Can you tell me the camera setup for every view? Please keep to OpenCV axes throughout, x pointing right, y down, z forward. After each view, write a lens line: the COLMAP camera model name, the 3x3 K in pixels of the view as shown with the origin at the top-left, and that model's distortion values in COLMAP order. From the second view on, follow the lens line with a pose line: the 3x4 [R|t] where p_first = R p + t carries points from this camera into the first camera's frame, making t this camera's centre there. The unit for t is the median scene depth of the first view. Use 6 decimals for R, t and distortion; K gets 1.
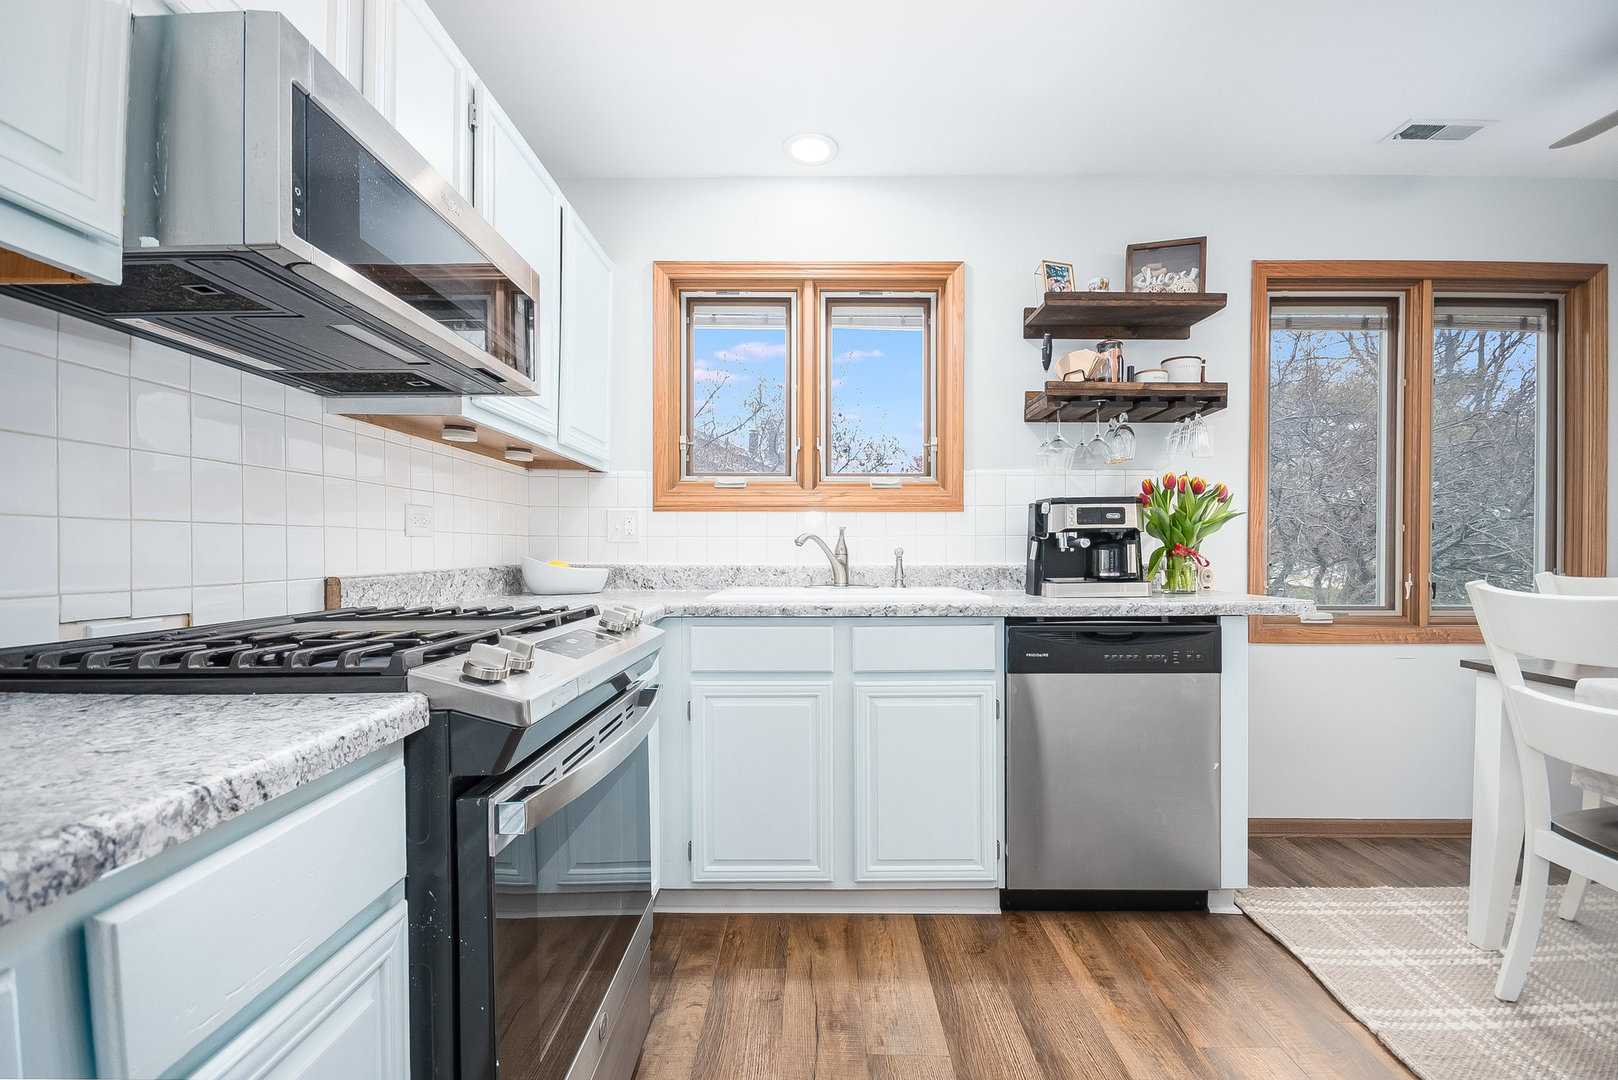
lens RADIAL K [[720.4, 0, 809.0], [0, 720.4, 553.1], [0, 0, 1]] dist [0.003362, -0.007182]
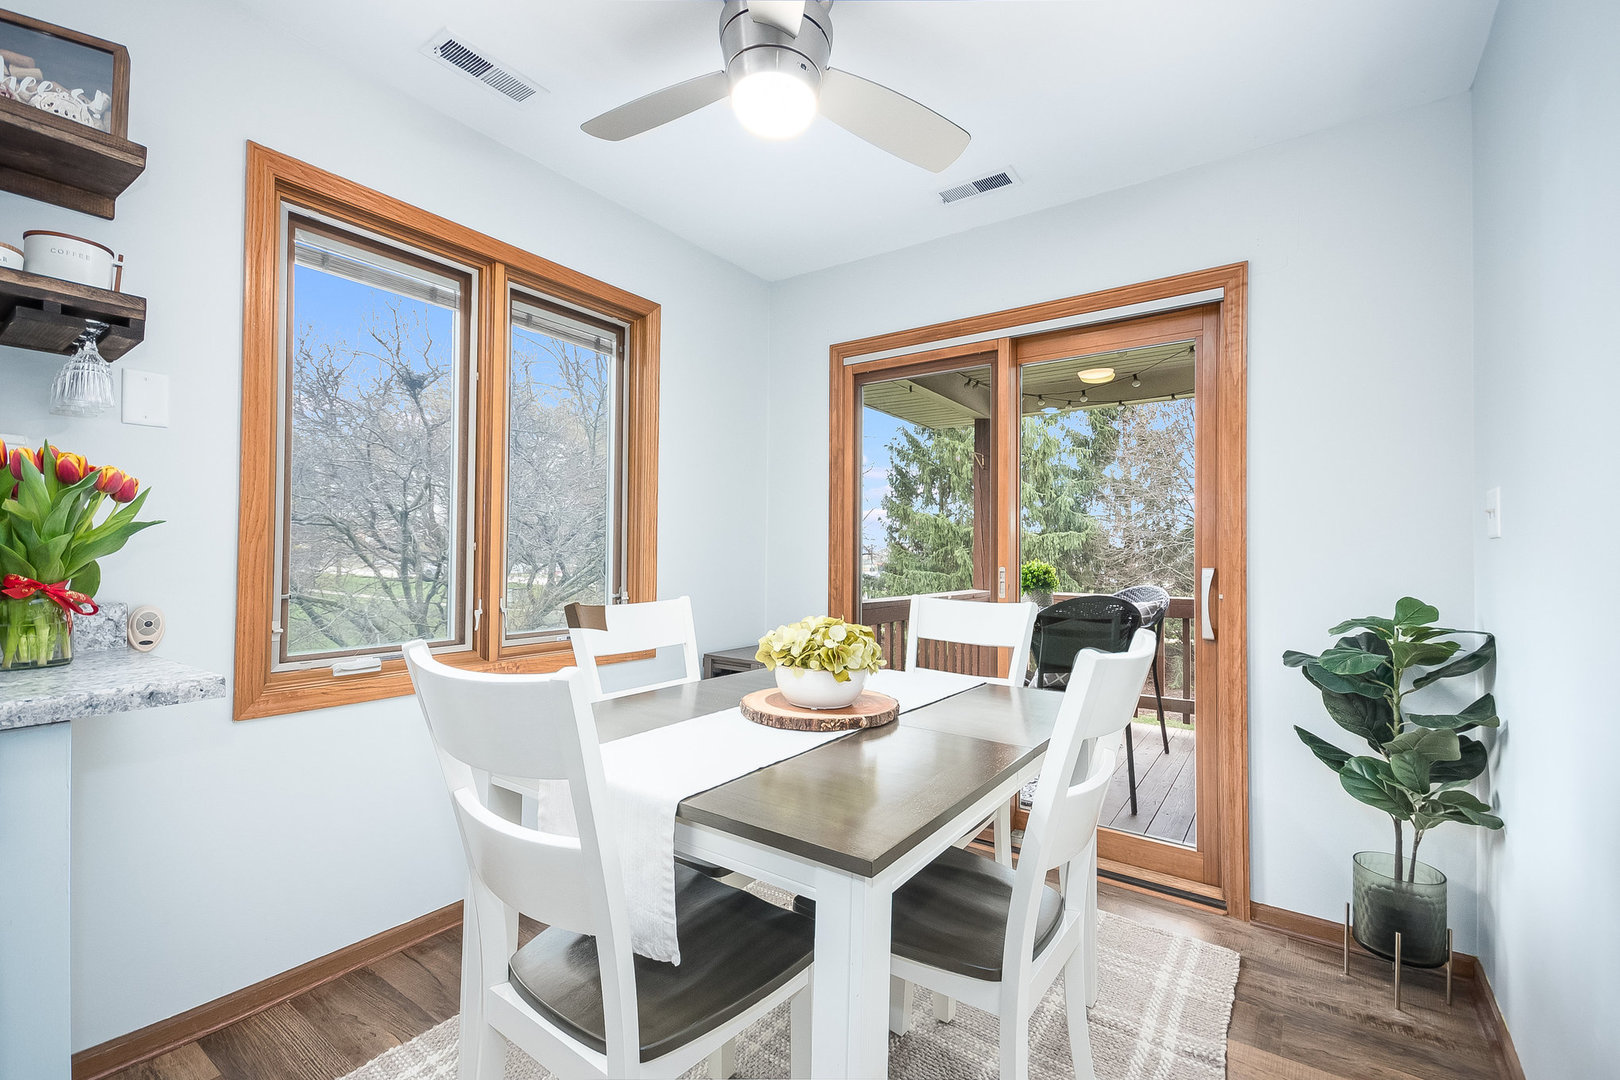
lens RADIAL K [[697.2, 0, 810.0], [0, 697.2, 540.0], [0, 0, 1]] dist [0.002860, 0.000227]
pose [[0.572875, 0.018963, 0.819423, 0.412992], [-0.000186, 0.999735, -0.023006, -0.025262], [-0.819643, 0.013027, 0.572727, 0.223036]]
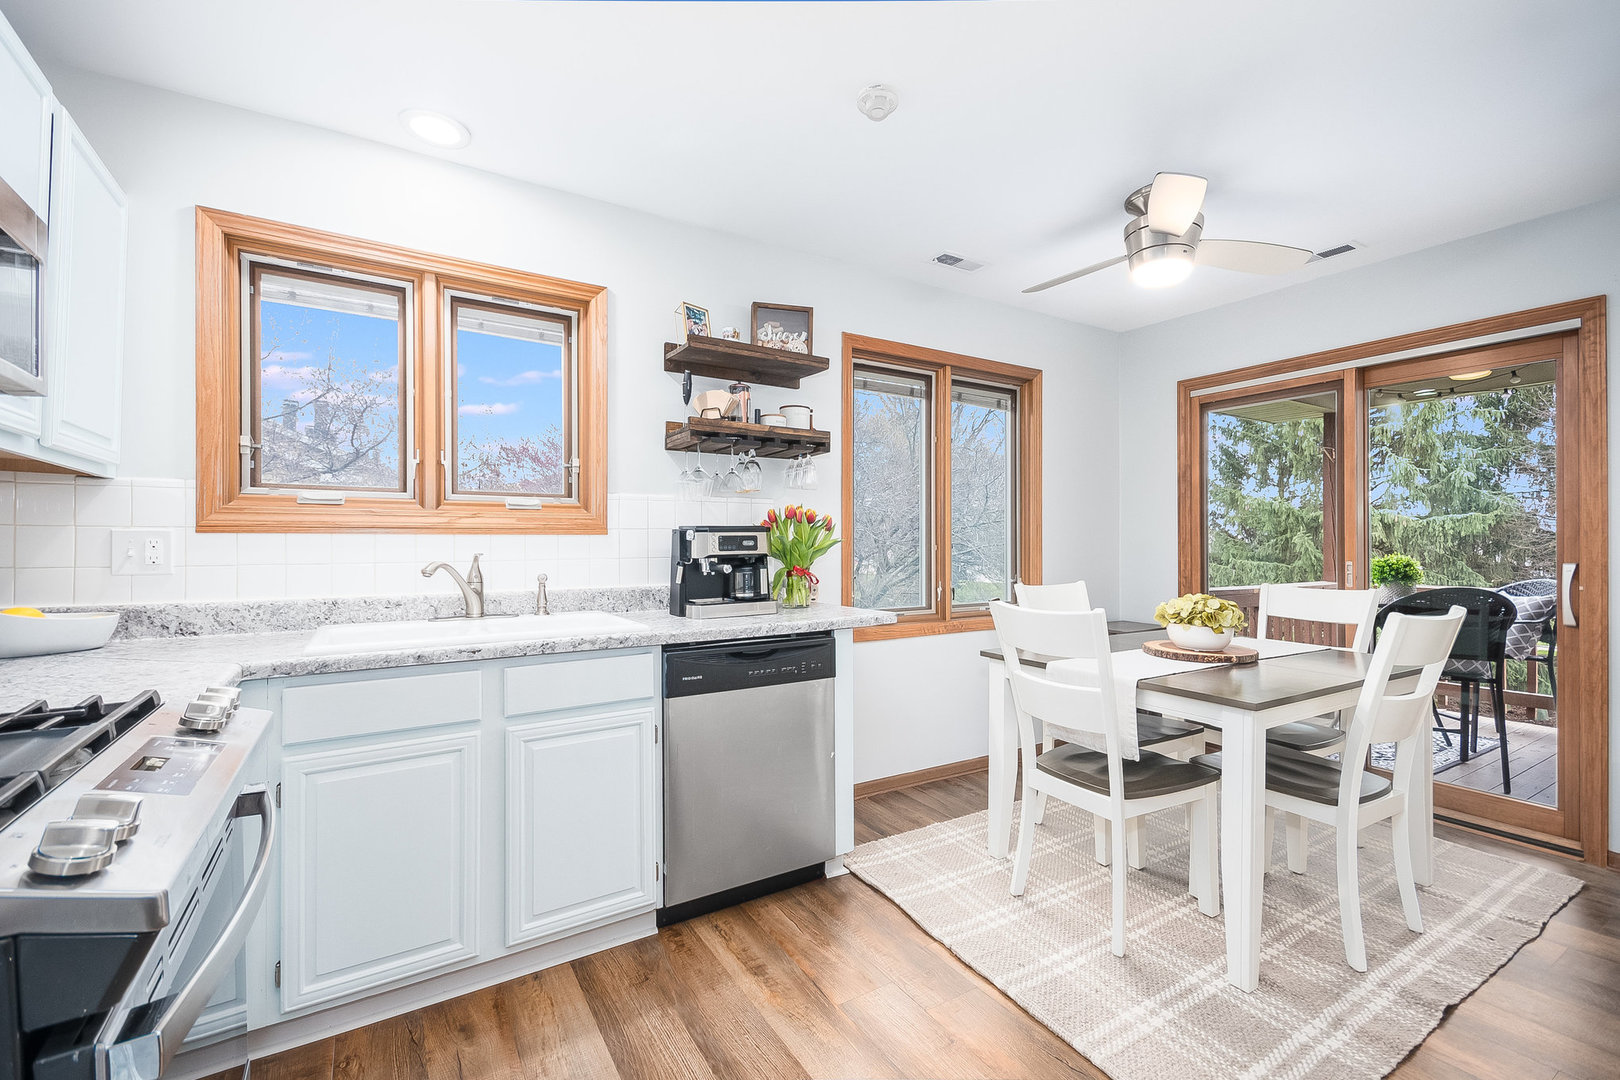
lens RADIAL K [[700.3, 0, 815.4], [0, 700.3, 537.6], [0, 0, 1]] dist [0.026190, -0.008773]
pose [[0.844384, 0.001388, 0.535737, -0.071047], [0.006313, 0.999901, -0.012540, -0.042090], [-0.535701, 0.013970, 0.844292, 0.016734]]
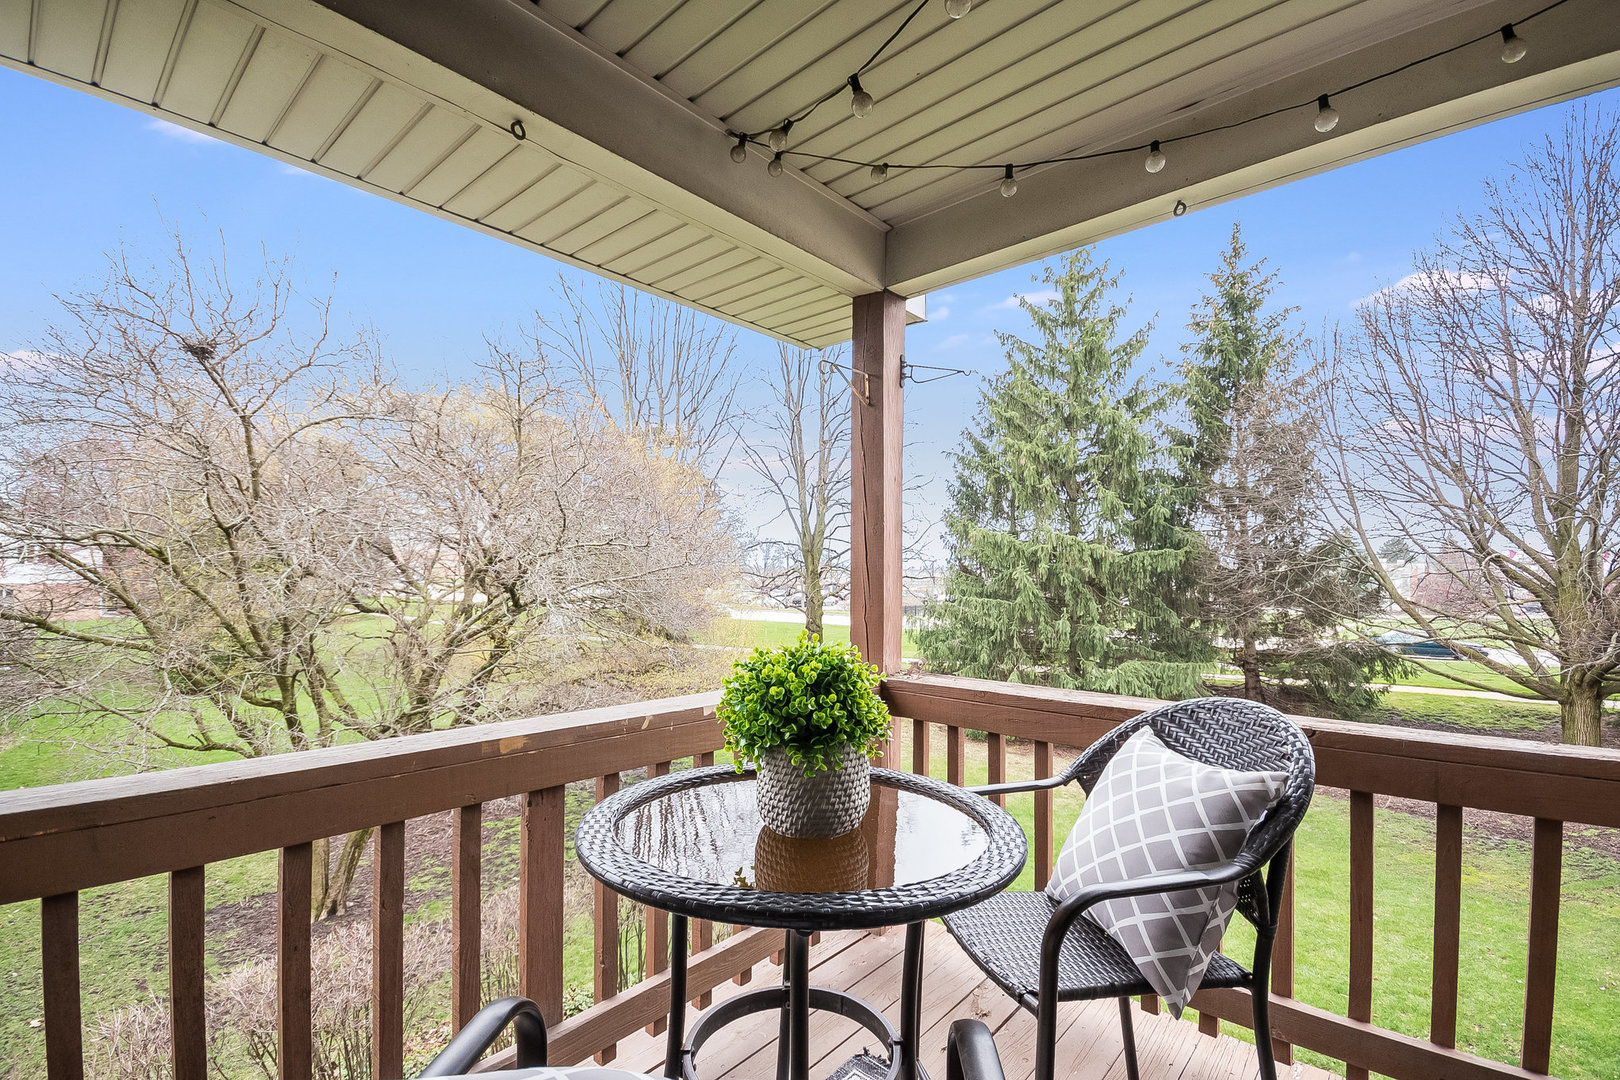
lens RADIAL K [[720.2, 0, 814.5], [0, 720.2, 572.4], [0, 0, 1]] dist [-0.003264, -0.000446]
pose [[0.662526, 0.004682, 0.749025, 1.716259], [0.002597, 0.999960, -0.008548, -0.053419], [-0.749035, 0.007609, 0.662487, 0.411219]]
